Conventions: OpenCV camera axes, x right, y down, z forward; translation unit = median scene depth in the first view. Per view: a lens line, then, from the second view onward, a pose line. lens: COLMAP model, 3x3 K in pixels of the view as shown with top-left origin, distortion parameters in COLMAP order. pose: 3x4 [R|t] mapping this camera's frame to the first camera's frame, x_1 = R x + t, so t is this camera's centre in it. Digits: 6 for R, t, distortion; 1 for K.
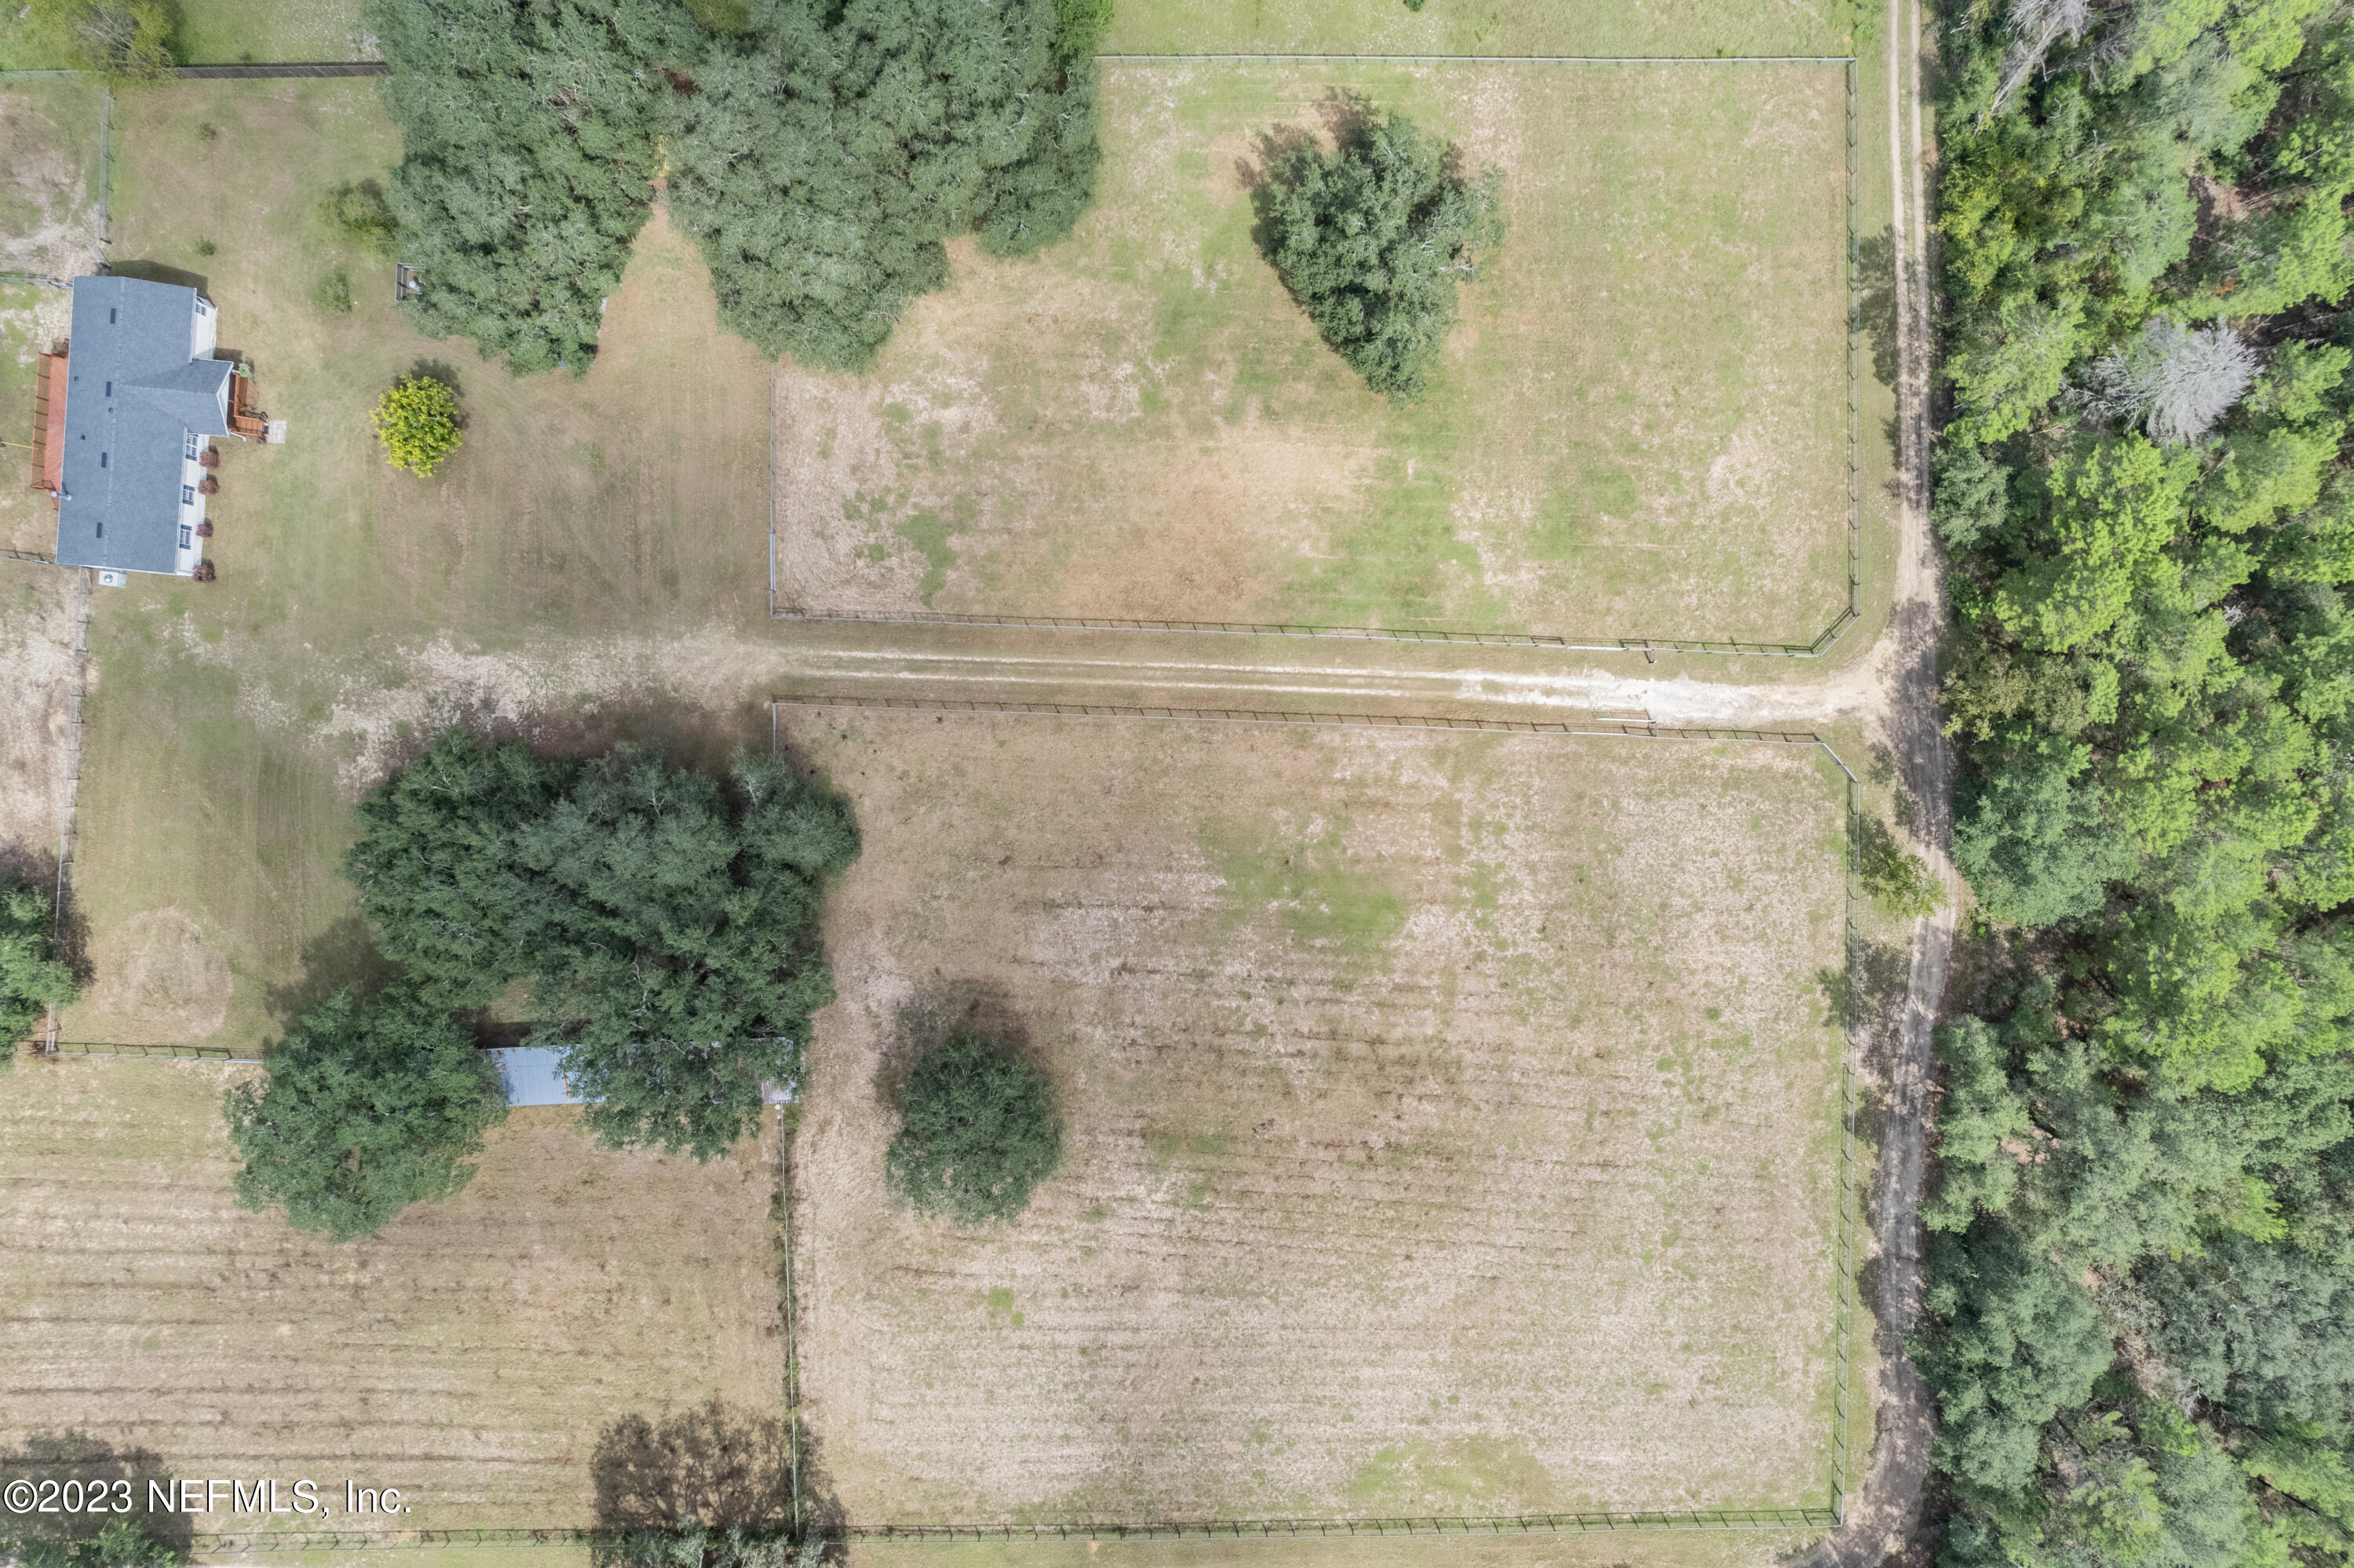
lens RADIAL K [[1482.3, 0, 1214.5], [0, 1482.3, 807.5], [0, 0, 1]] dist [-0.051033, 0.067032]
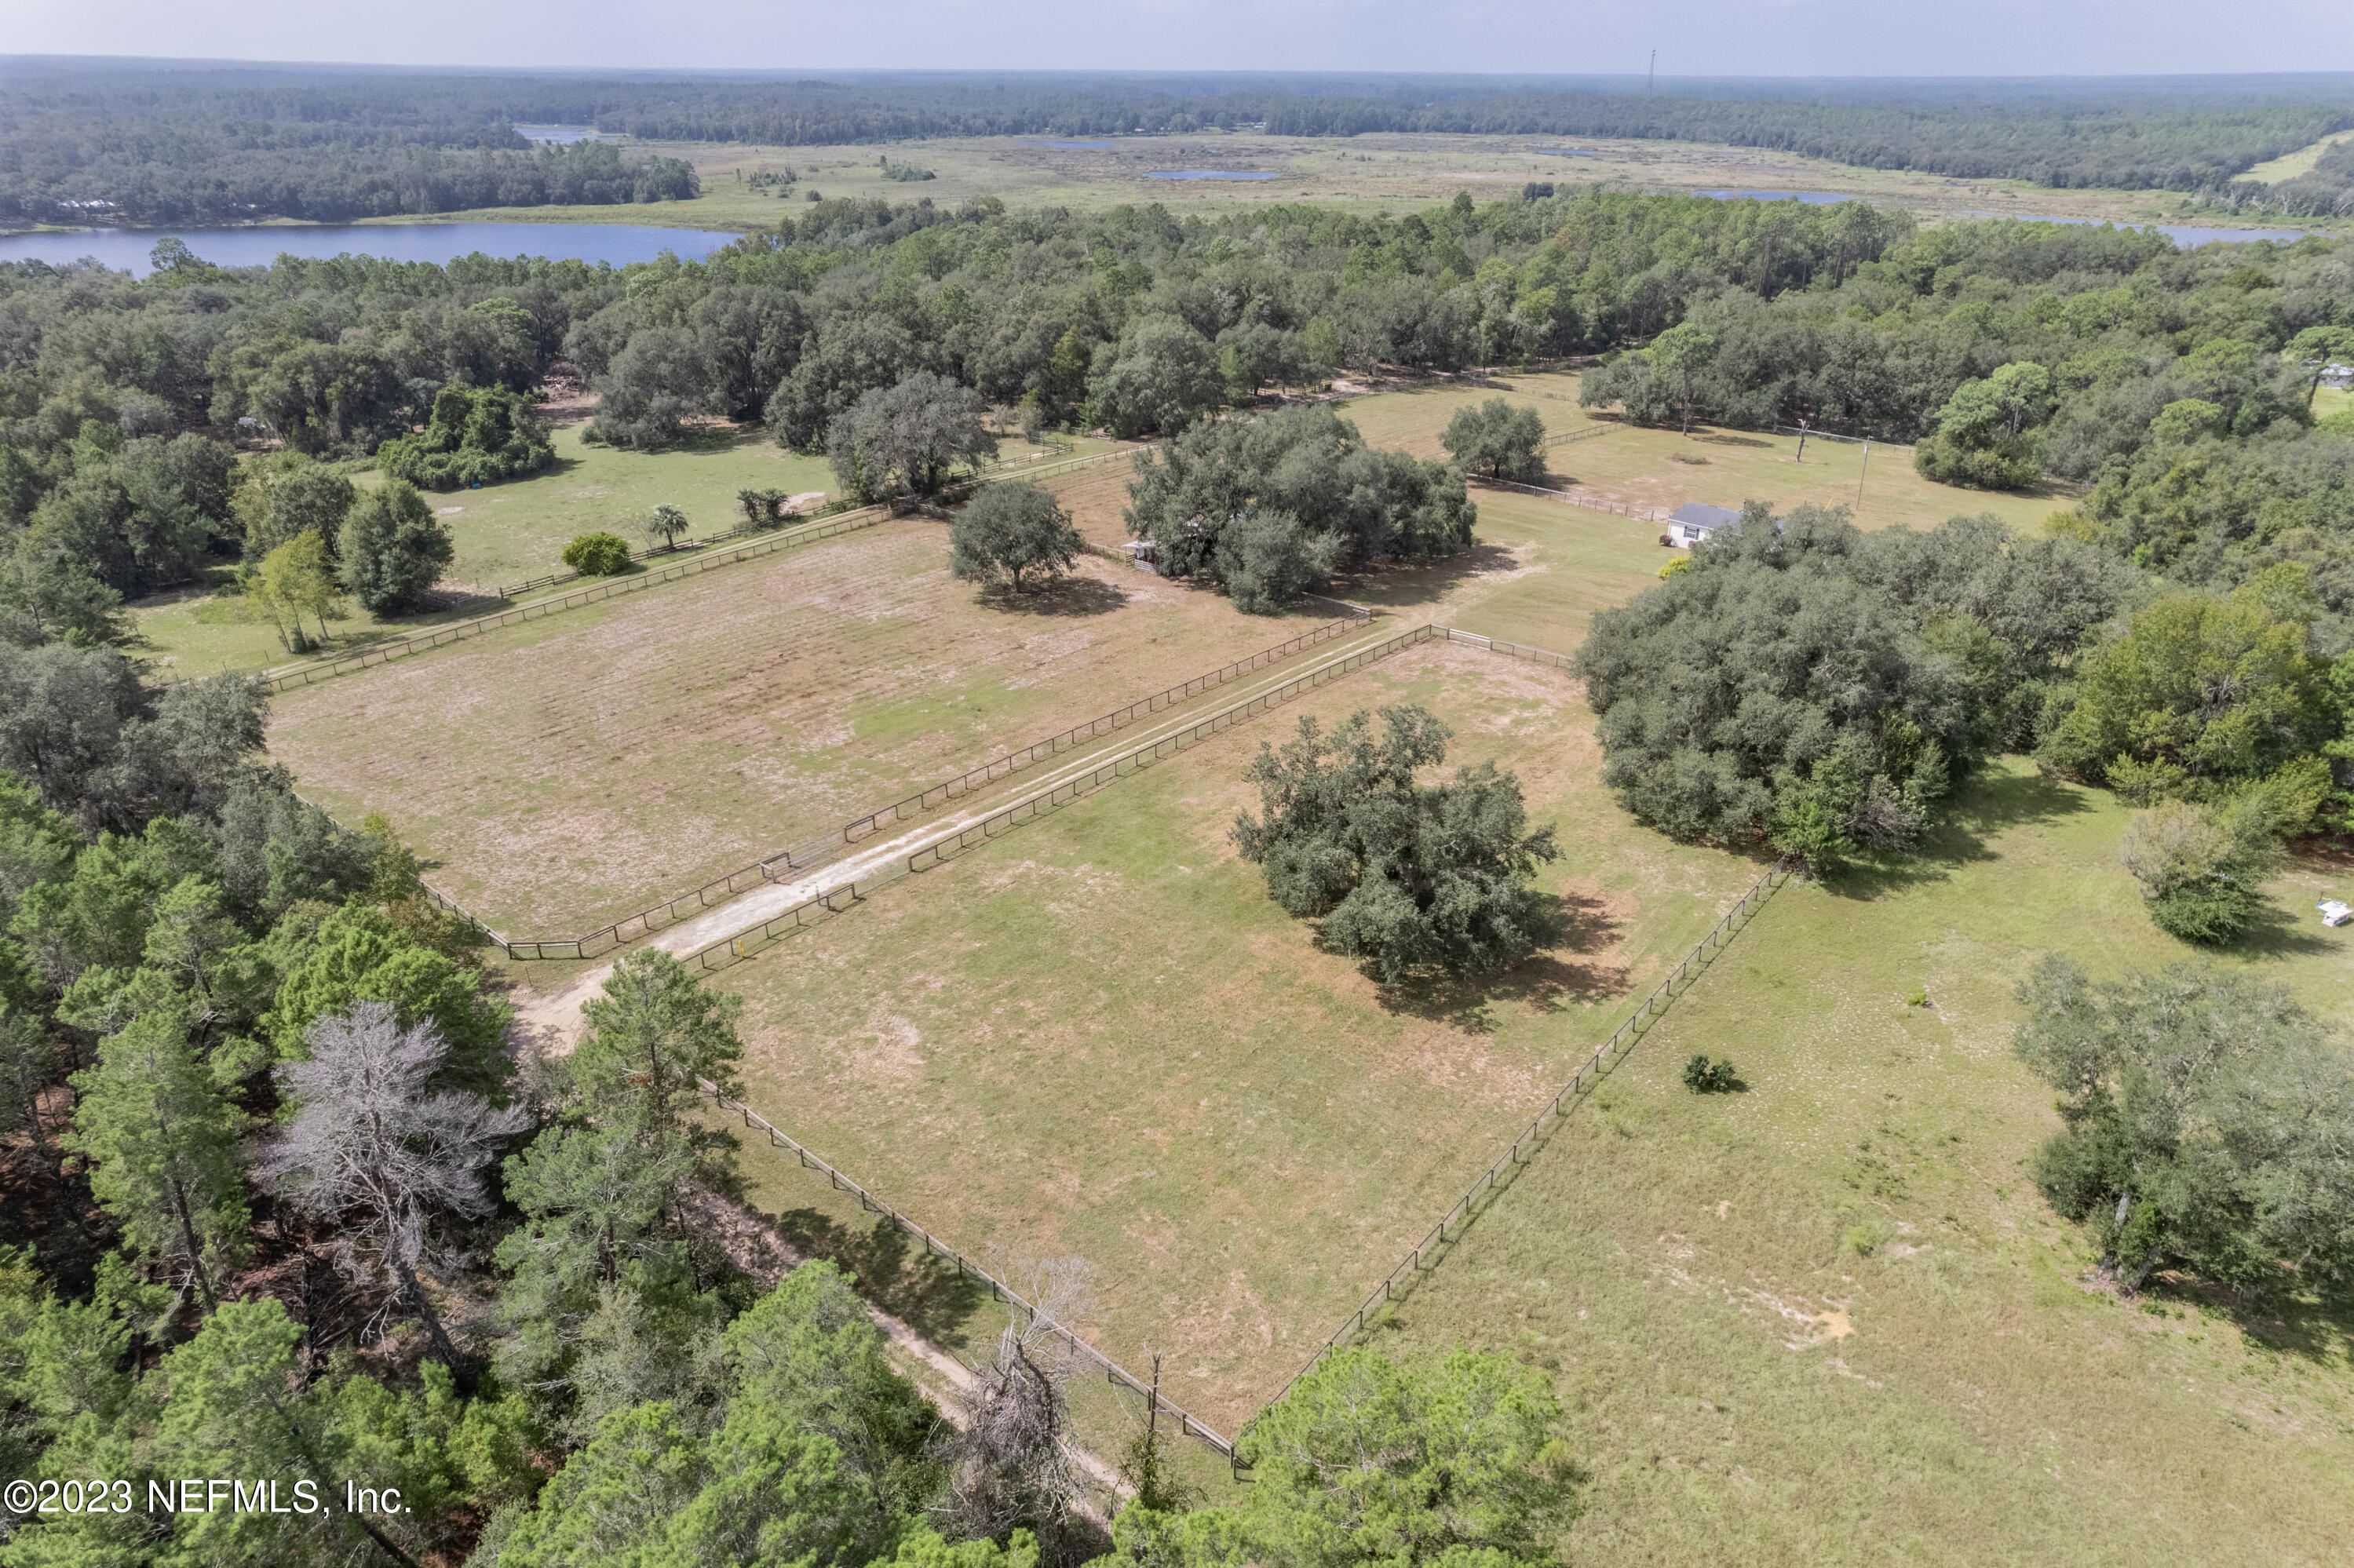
lens RADIAL K [[1492.0, 0, 1206.6], [0, 1492.0, 803.7], [0, 0, 1]] dist [-0.058172, 0.079534]
pose [[-0.638639, 0.348384, -0.686126, 0.701695], [-0.769446, -0.300269, 0.563730, -0.711456], [-0.009628, 0.887957, 0.459826, 0.558338]]
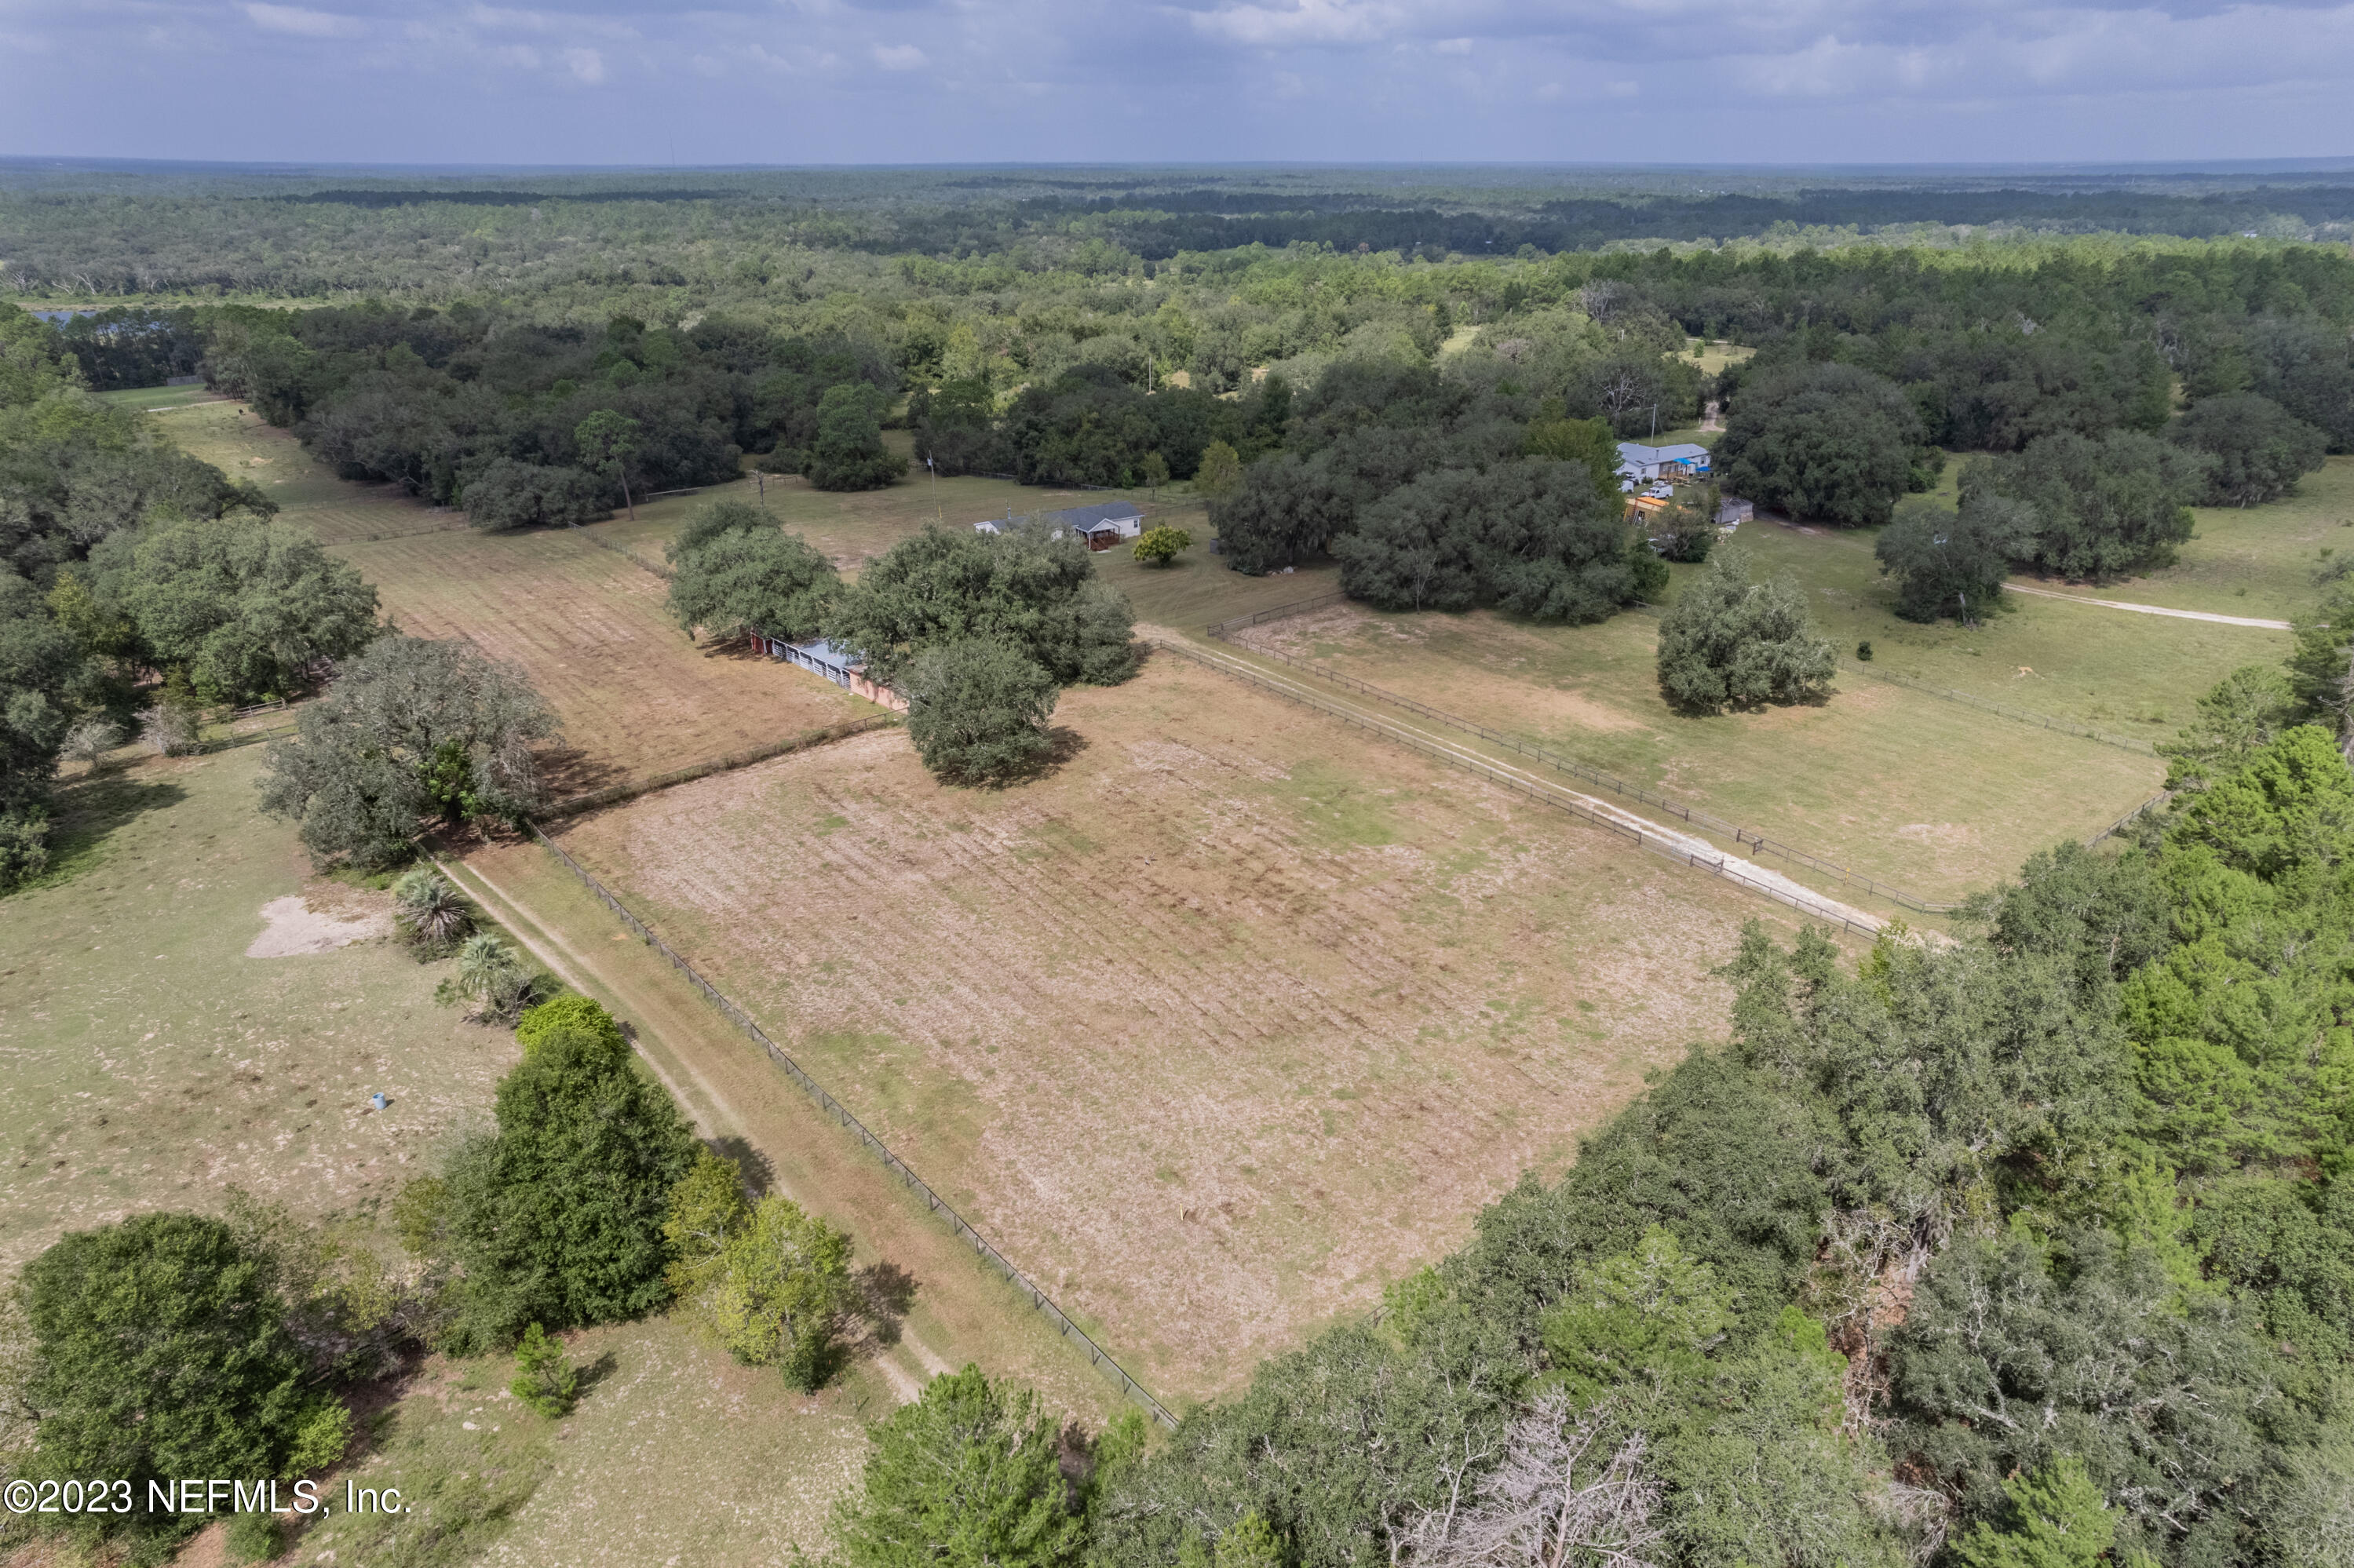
lens RADIAL K [[1482.3, 0, 1214.5], [0, 1482.3, 807.5], [0, 0, 1]] dist [-0.051033, 0.067032]
pose [[0.646066, 0.317148, -0.694274, 0.725775], [-0.763100, 0.248541, -0.596578, 0.739164], [-0.016648, 0.915229, 0.402589, 0.579603]]
